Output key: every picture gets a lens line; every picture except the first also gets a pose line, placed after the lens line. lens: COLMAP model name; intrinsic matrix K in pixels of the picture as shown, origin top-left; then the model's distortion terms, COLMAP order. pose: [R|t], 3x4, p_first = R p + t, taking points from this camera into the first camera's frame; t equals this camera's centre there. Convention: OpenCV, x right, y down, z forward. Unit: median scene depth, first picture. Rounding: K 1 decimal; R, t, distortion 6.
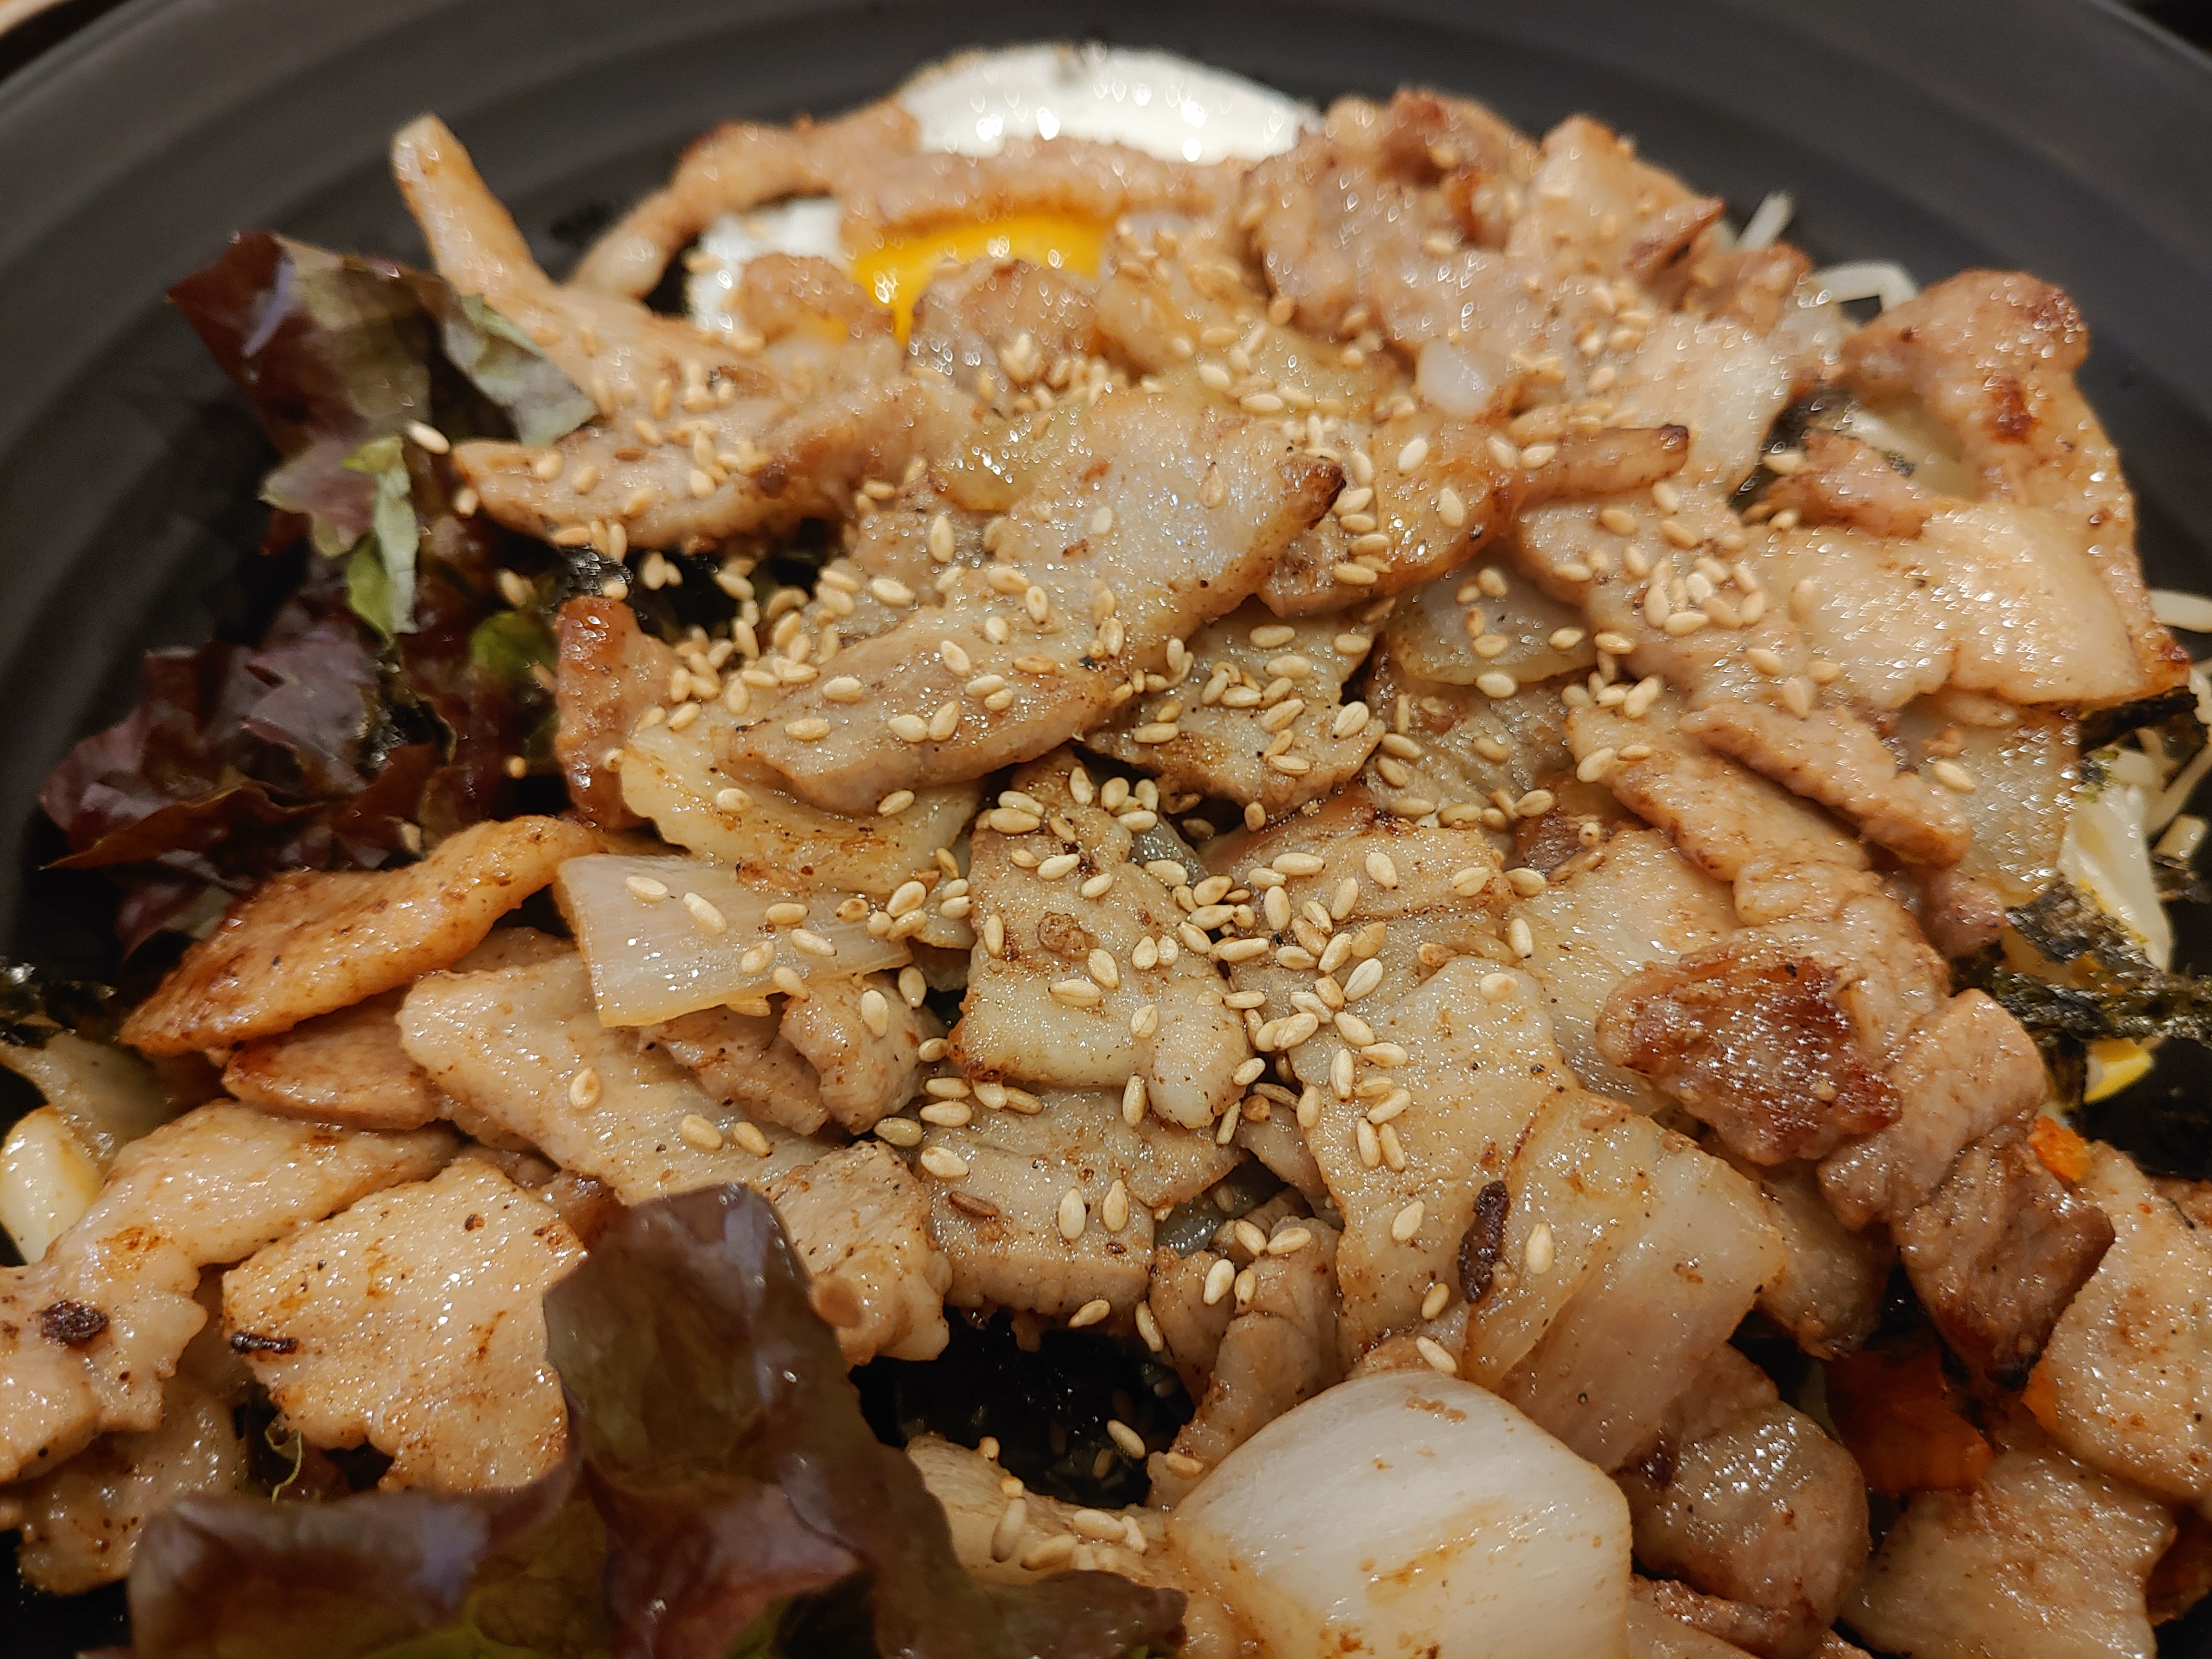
lens RADIAL K [[1662.7, 0, 1106.0], [0, 1662.7, 829.5], [0, 0, 1]] dist [-0.092944, 0.087917]
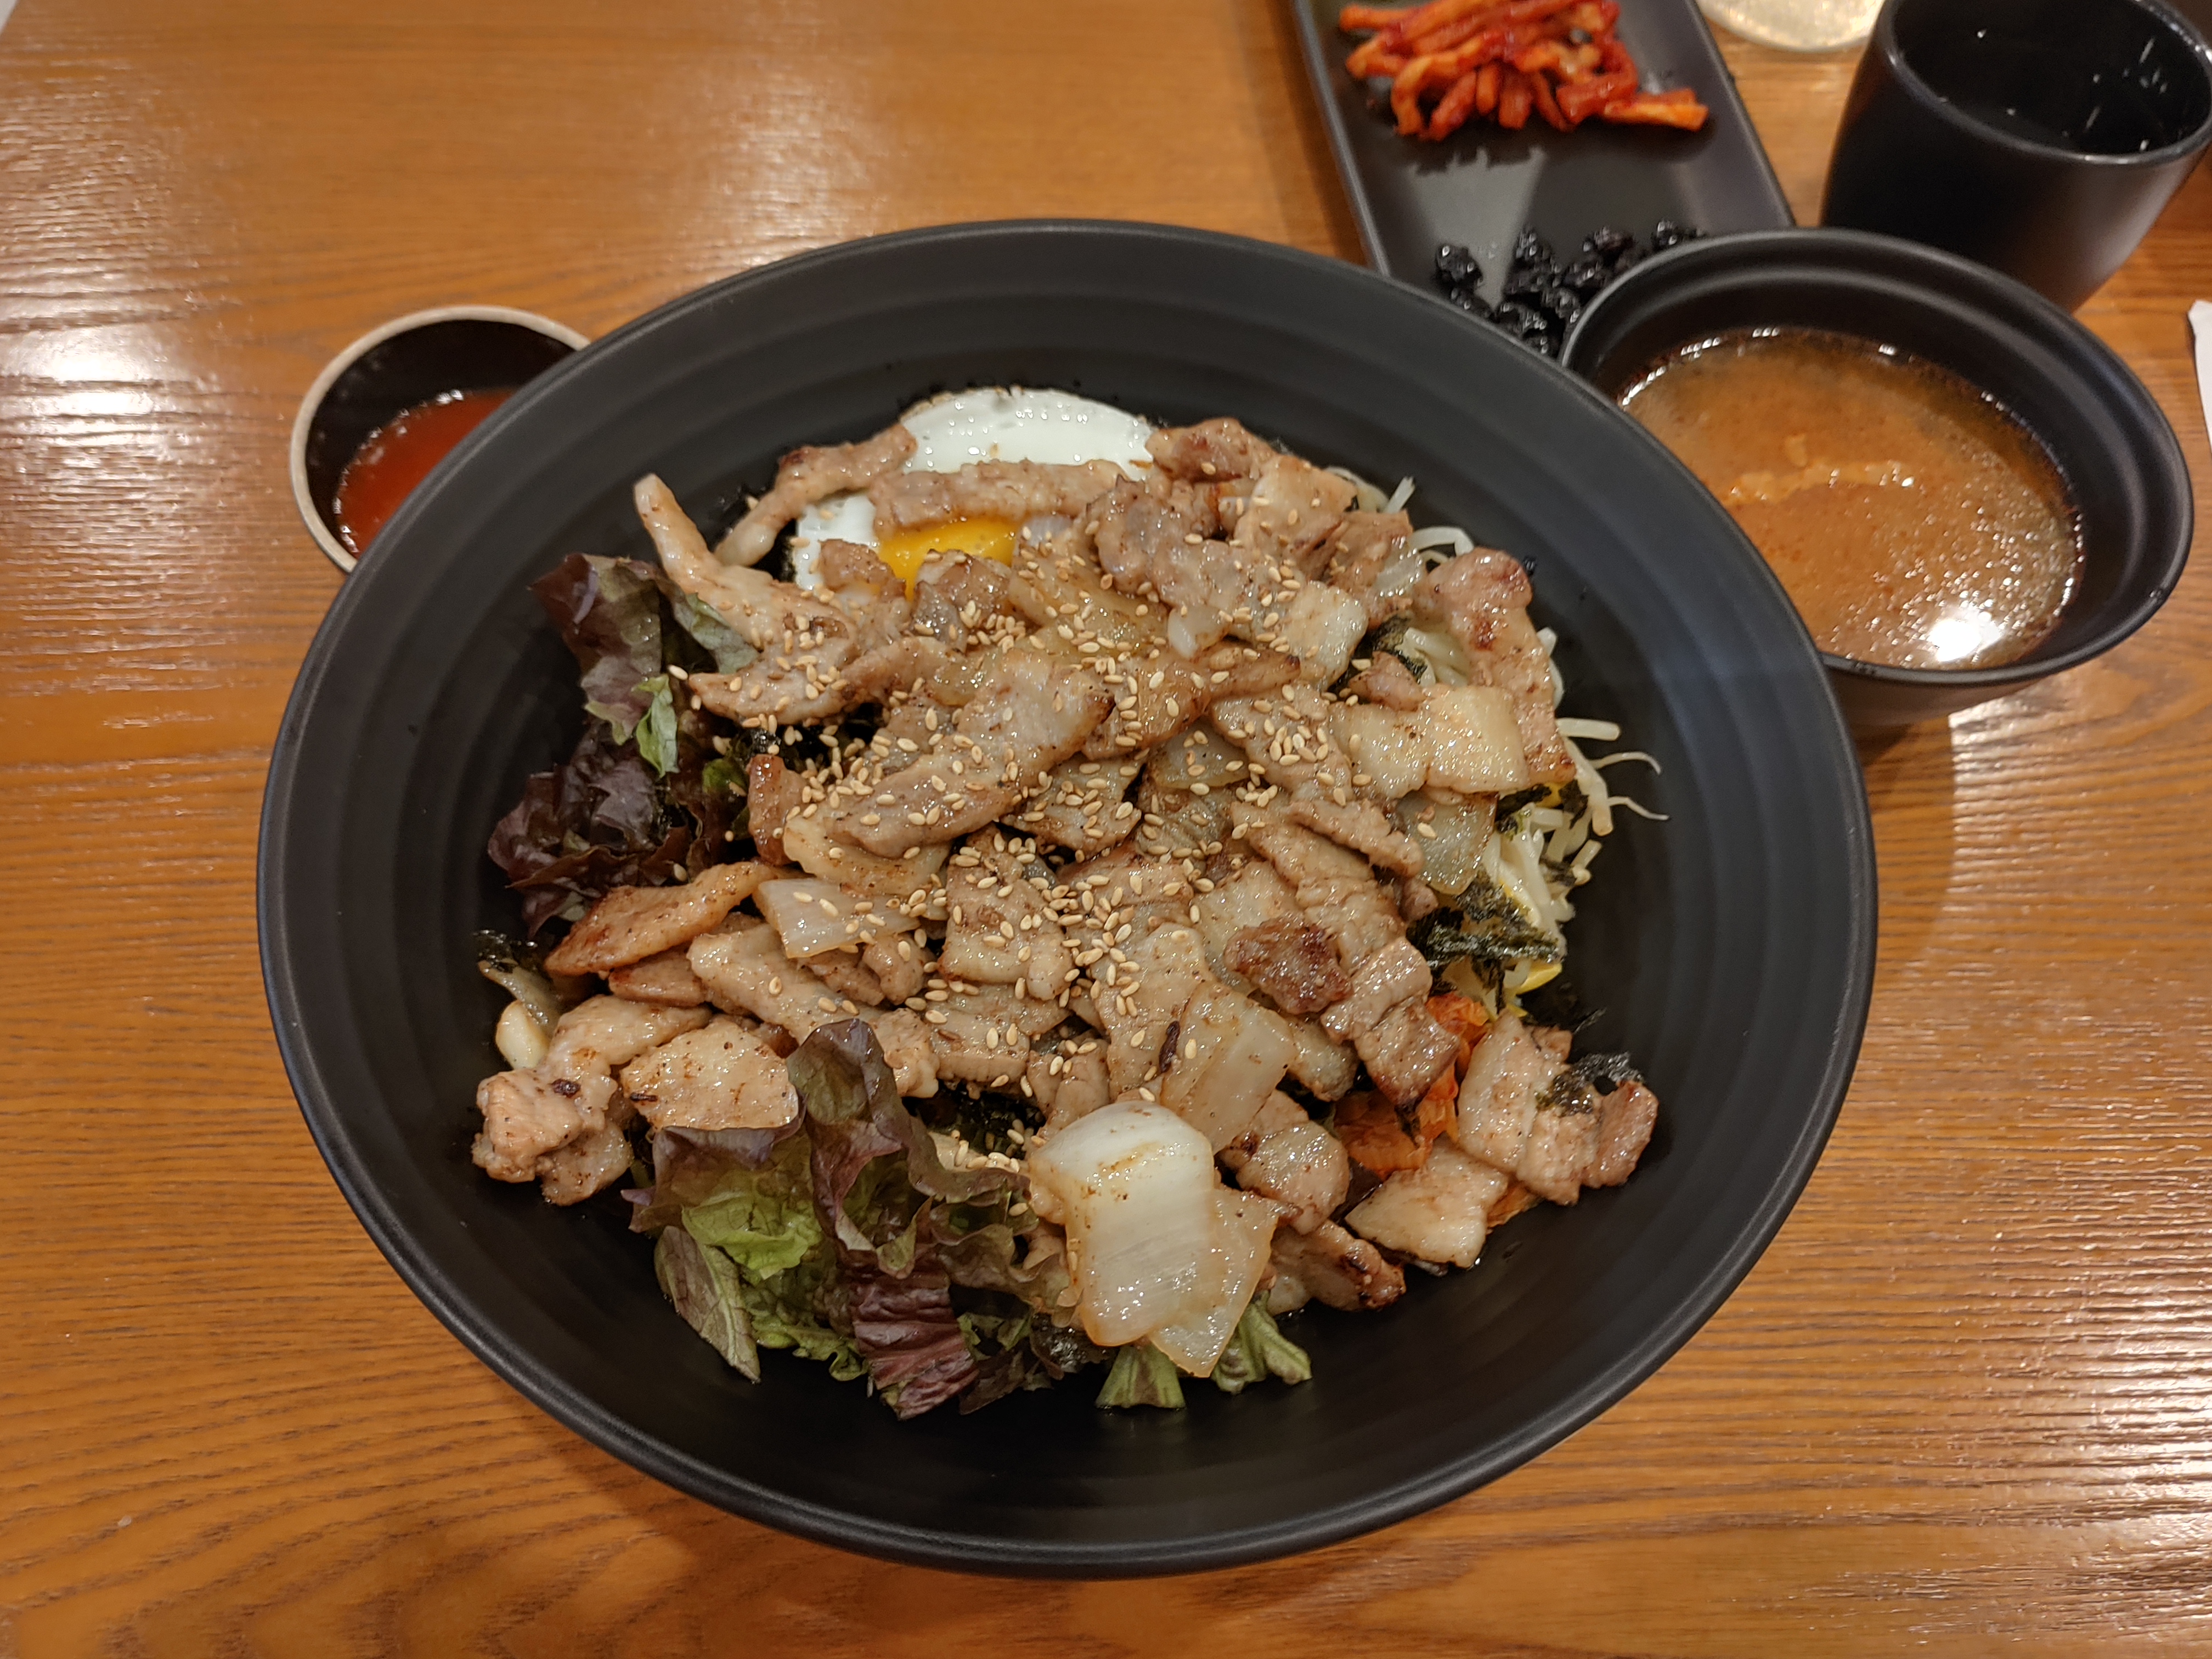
lens RADIAL K [[1948.8, 0, 1106.0], [0, 1948.8, 829.5], [0, 0, 1]] dist [0.001932, 0.000145]
pose [[0.999706, -0.011464, -0.021358, 0.175772], [0.012576, 0.998532, 0.052679, -0.172726], [0.020723, -0.052932, 0.998383, -1.483597]]
